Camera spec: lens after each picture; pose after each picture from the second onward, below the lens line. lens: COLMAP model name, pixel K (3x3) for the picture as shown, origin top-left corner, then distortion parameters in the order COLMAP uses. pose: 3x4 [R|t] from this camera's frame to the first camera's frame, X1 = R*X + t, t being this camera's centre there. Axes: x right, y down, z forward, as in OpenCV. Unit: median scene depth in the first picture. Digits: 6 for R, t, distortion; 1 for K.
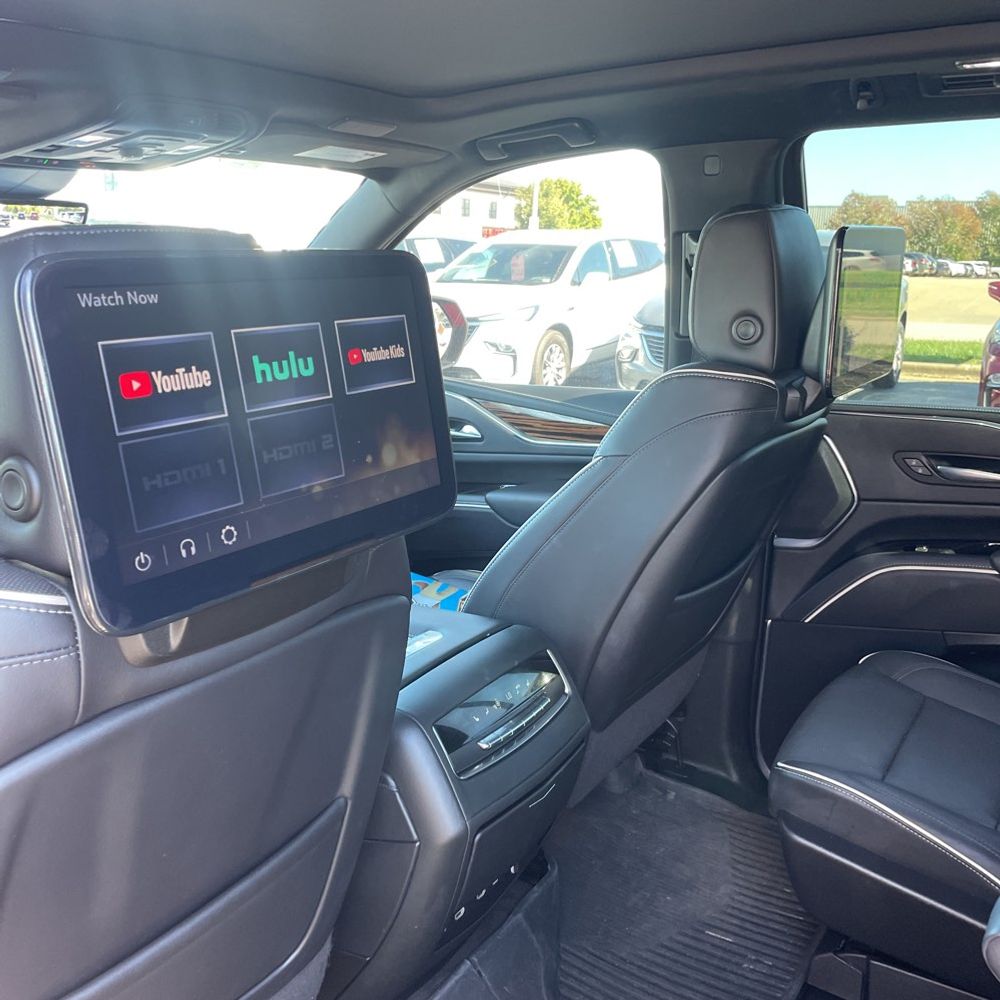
lens RADIAL K [[1010.1, 0, 497.0], [0, 1010.1, 504.1], [0, 0, 1]] dist [0.032597, 0.000000]
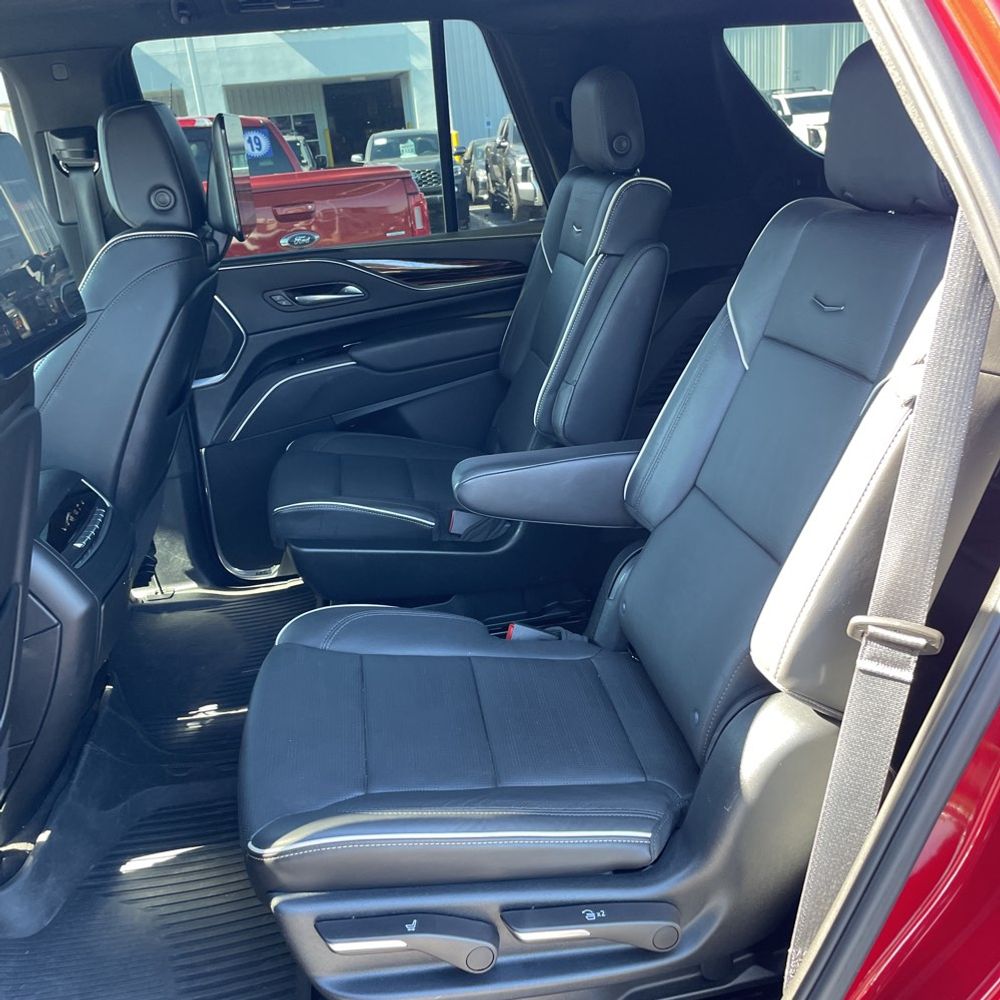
lens RADIAL K [[1010.1, 0, 503.8], [0, 1010.1, 499.2], [0, 0, 1]] dist [0.032597, 0.000000]
pose [[0.745428, -0.284591, 0.602781, -0.310181], [0.239336, 0.958250, 0.156444, 0.094813], [-0.622137, 0.027649, 0.782420, -0.275750]]
